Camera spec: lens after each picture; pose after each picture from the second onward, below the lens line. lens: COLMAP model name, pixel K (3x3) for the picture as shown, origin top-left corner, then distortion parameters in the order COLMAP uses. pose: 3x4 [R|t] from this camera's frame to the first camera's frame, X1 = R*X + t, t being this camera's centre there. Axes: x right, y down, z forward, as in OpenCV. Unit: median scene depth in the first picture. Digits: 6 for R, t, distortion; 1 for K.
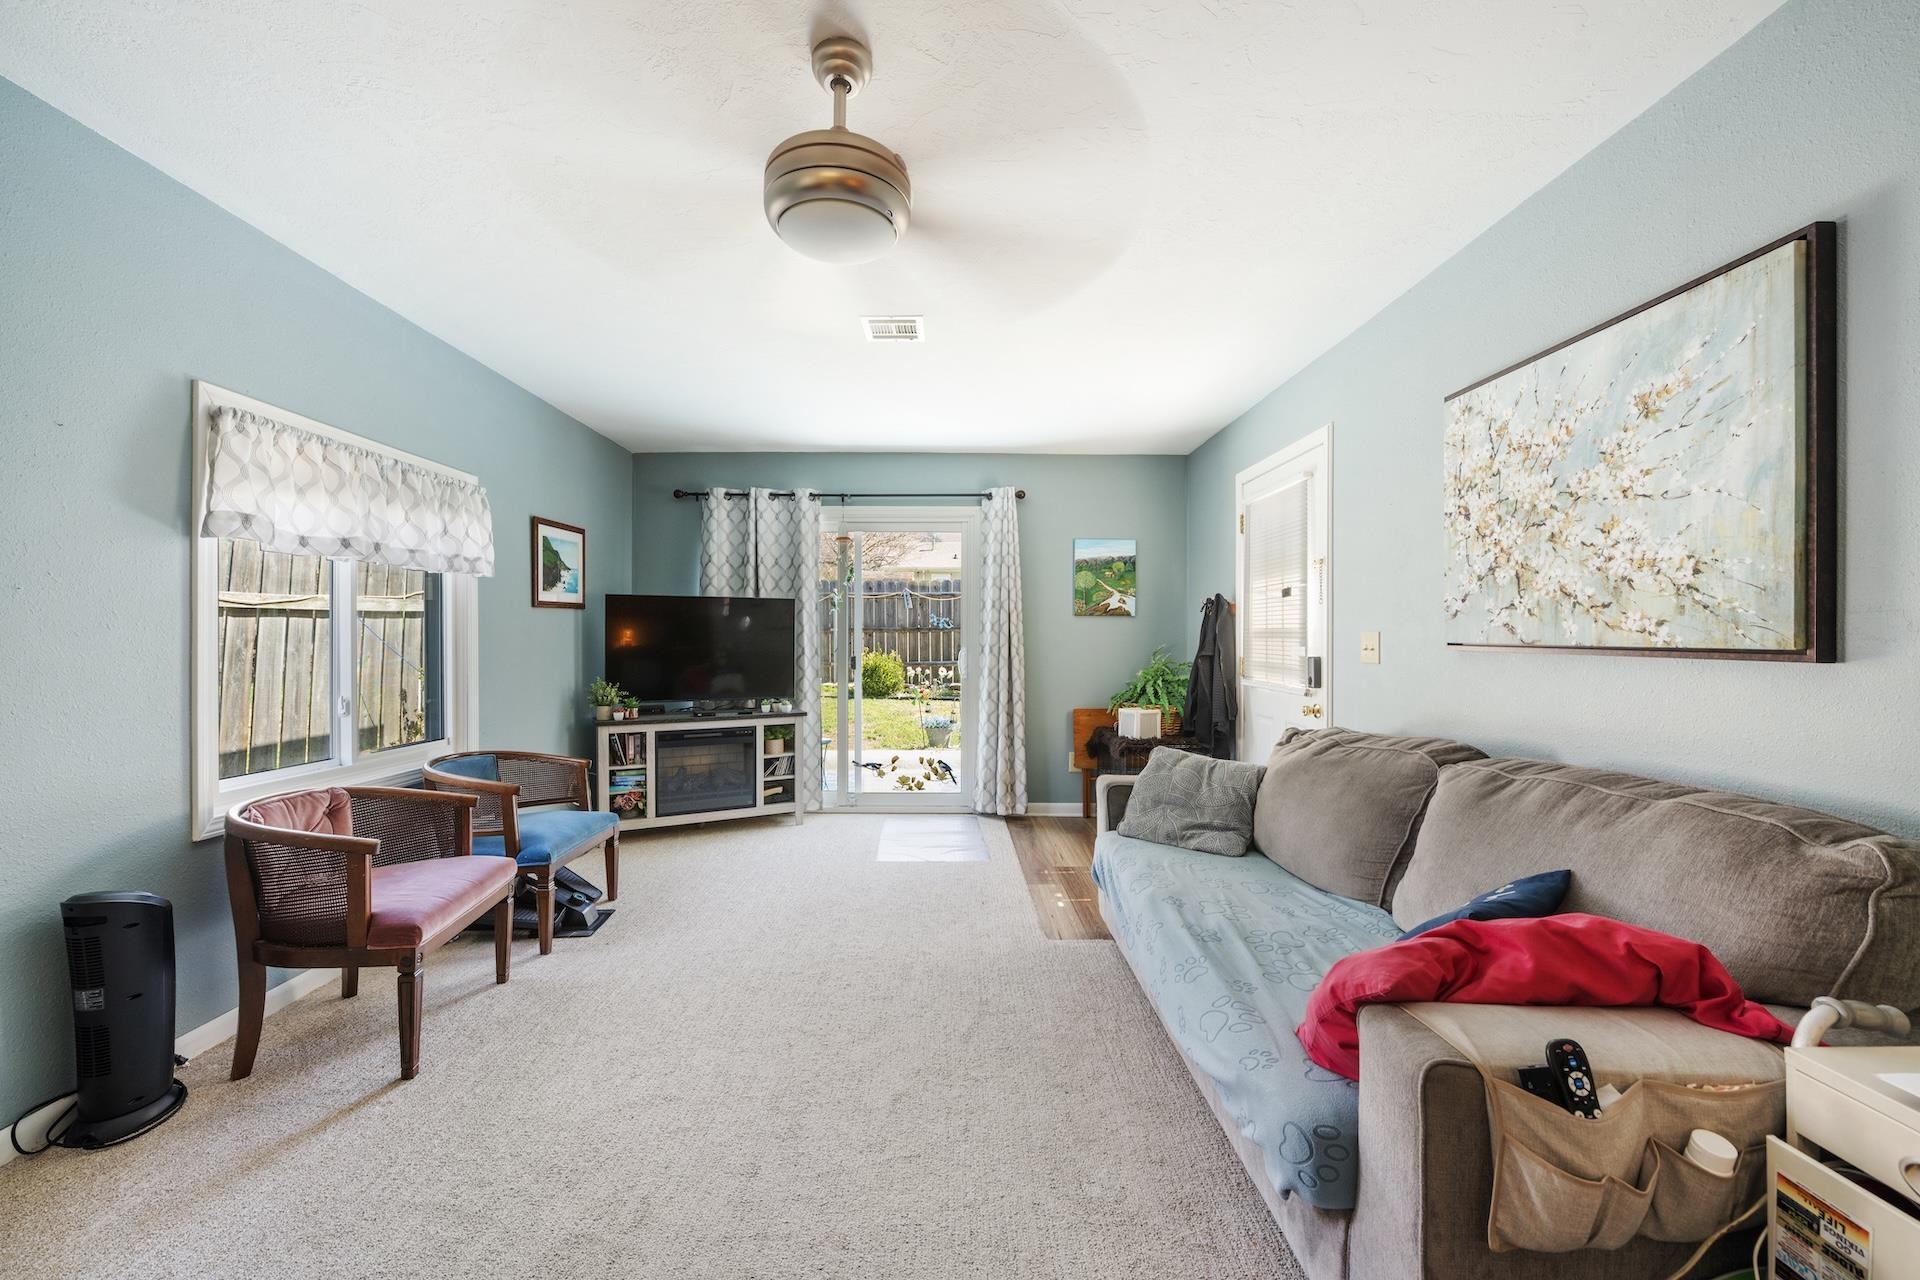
lens RADIAL K [[792.7, 0, 960.0], [0, 792.7, 640.0], [0, 0, 1]] dist [-0.000608, -0.000060]
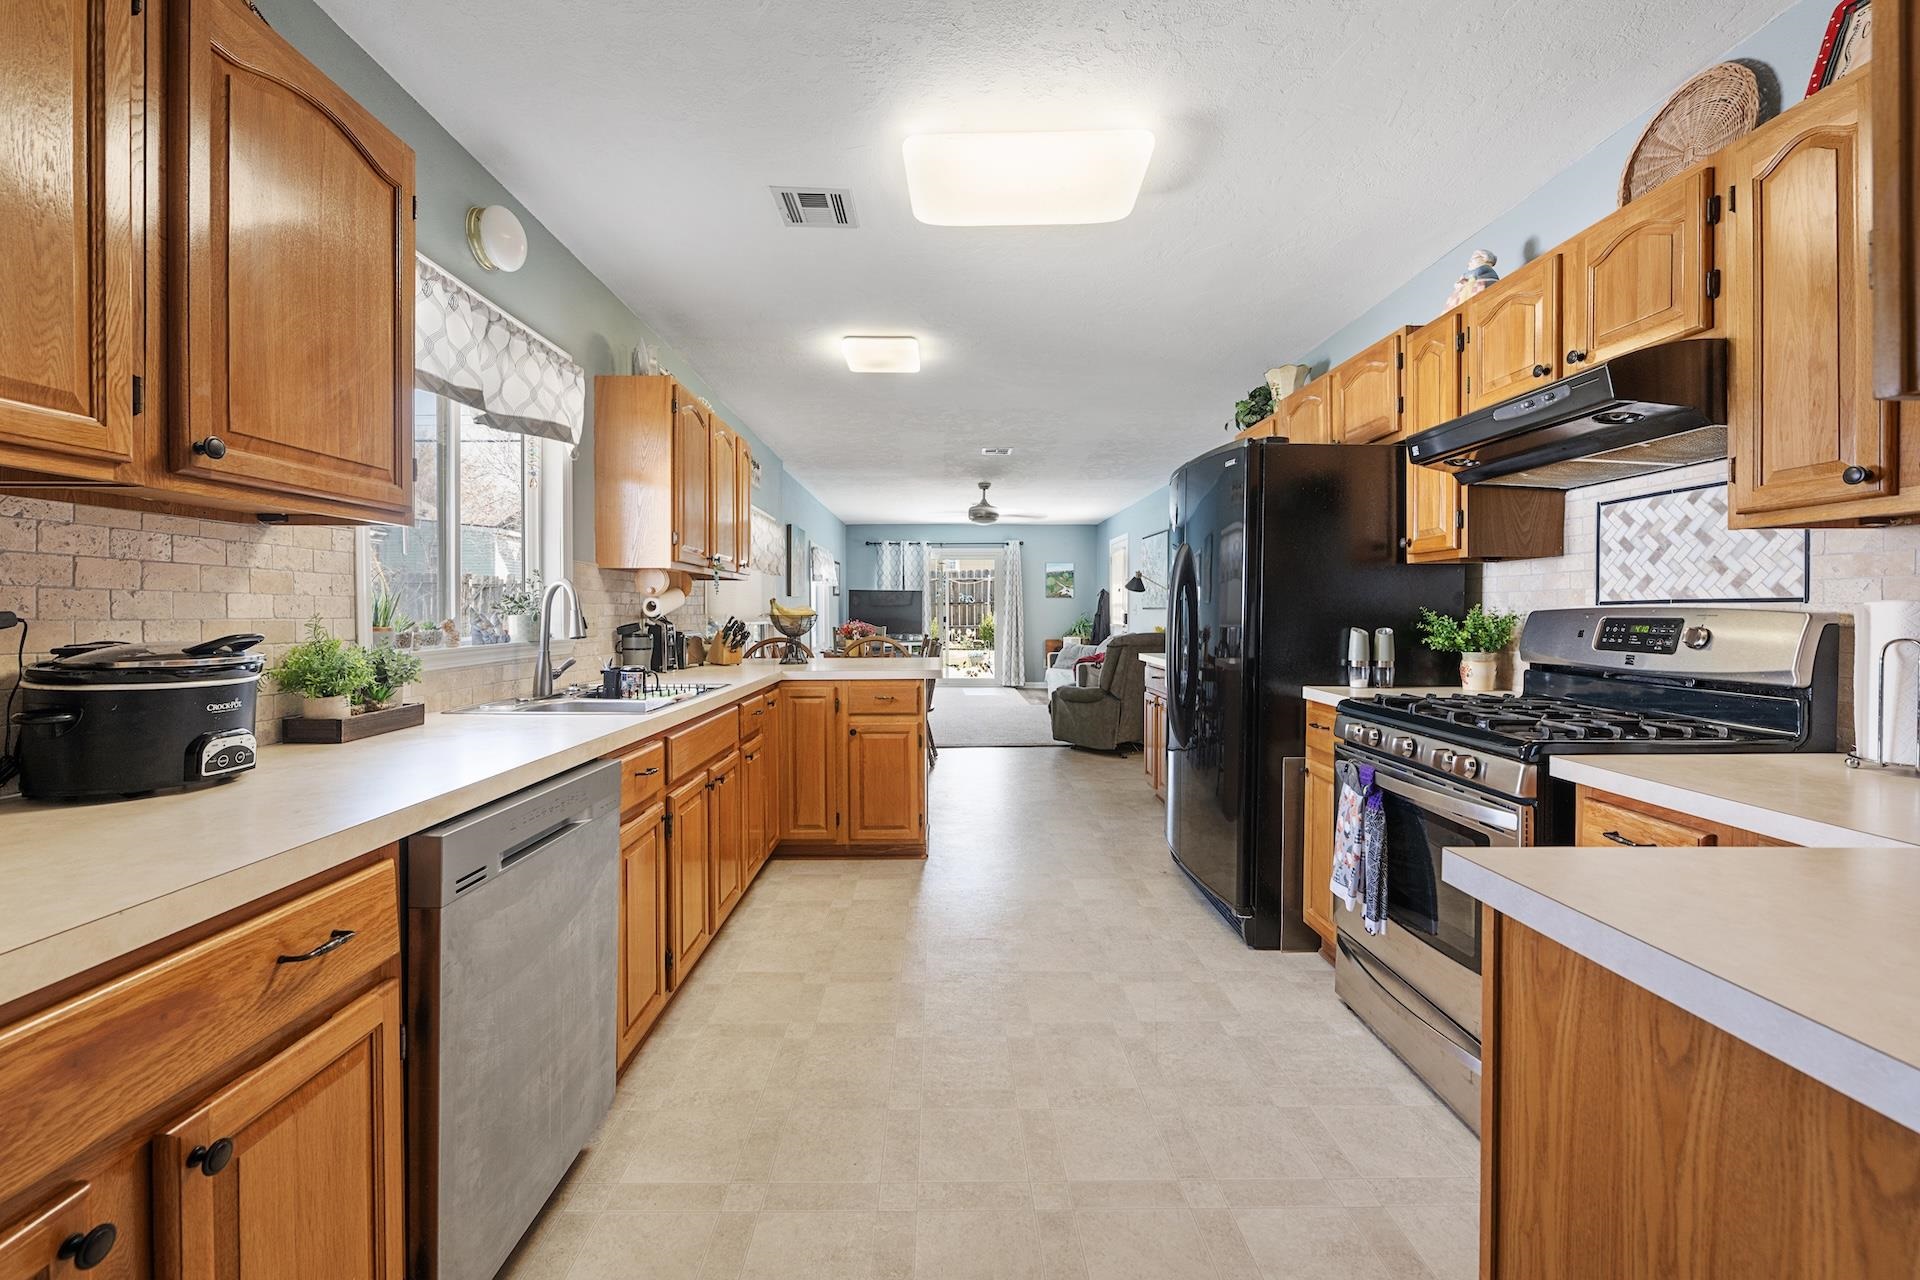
lens RADIAL K [[795.8, 0, 946.3], [0, 795.8, 626.4], [0, 0, 1]] dist [-0.003771, -0.000429]
pose [[0.999867, -0.002037, -0.016204, -0.102957], [0.002289, 0.999877, 0.015513, 0.015786], [0.016171, -0.015548, 0.999748, -1.289617]]
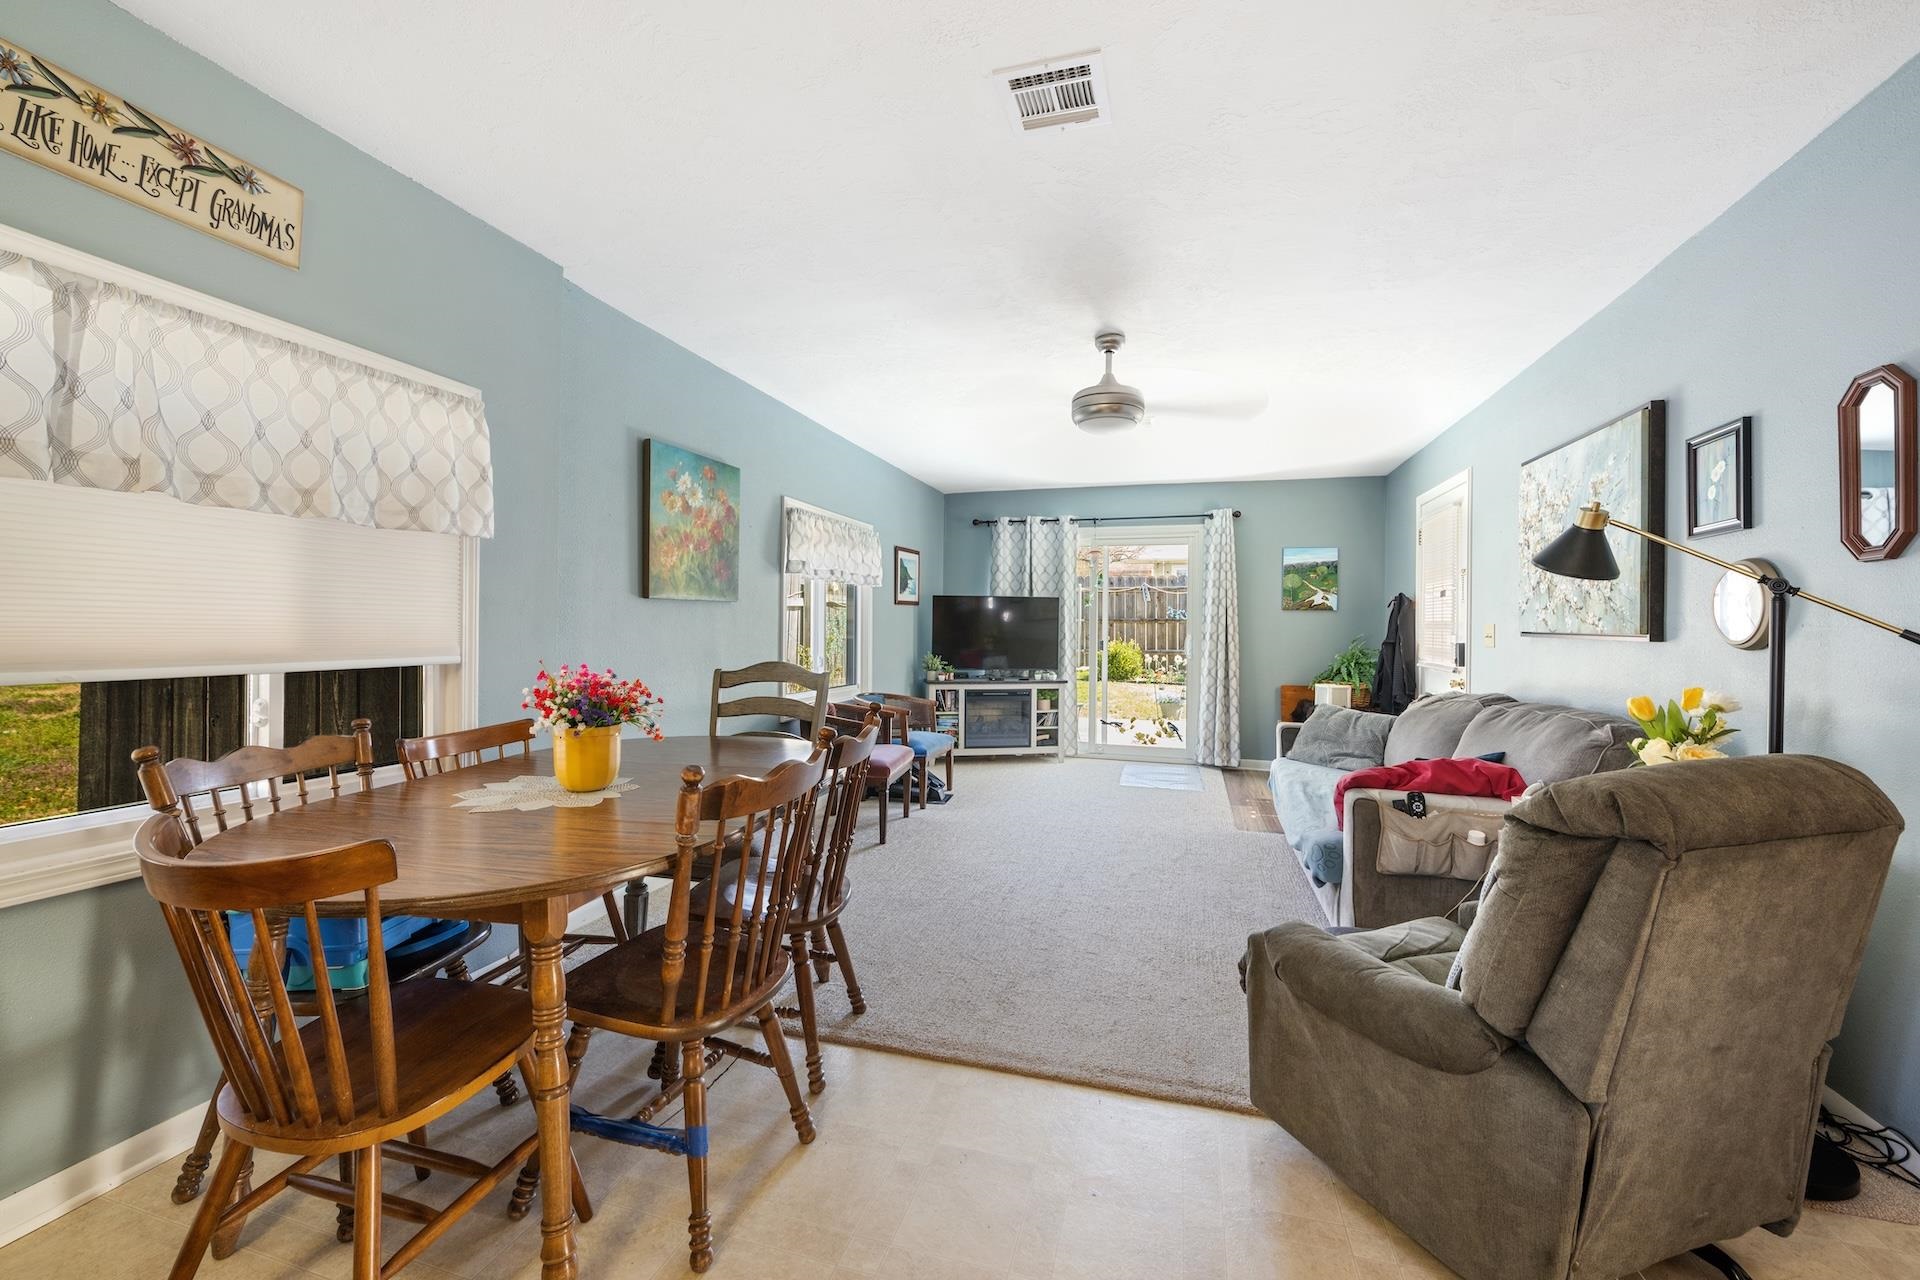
lens RADIAL K [[795.8, 0, 946.3], [0, 795.8, 626.4], [0, 0, 1]] dist [-0.003771, -0.000429]
pose [[0.951289, 0.008100, -0.308195, 0.029086], [-0.009669, 0.999947, -0.003564, 0.004659], [0.308150, 0.006370, 0.951316, -0.361589]]
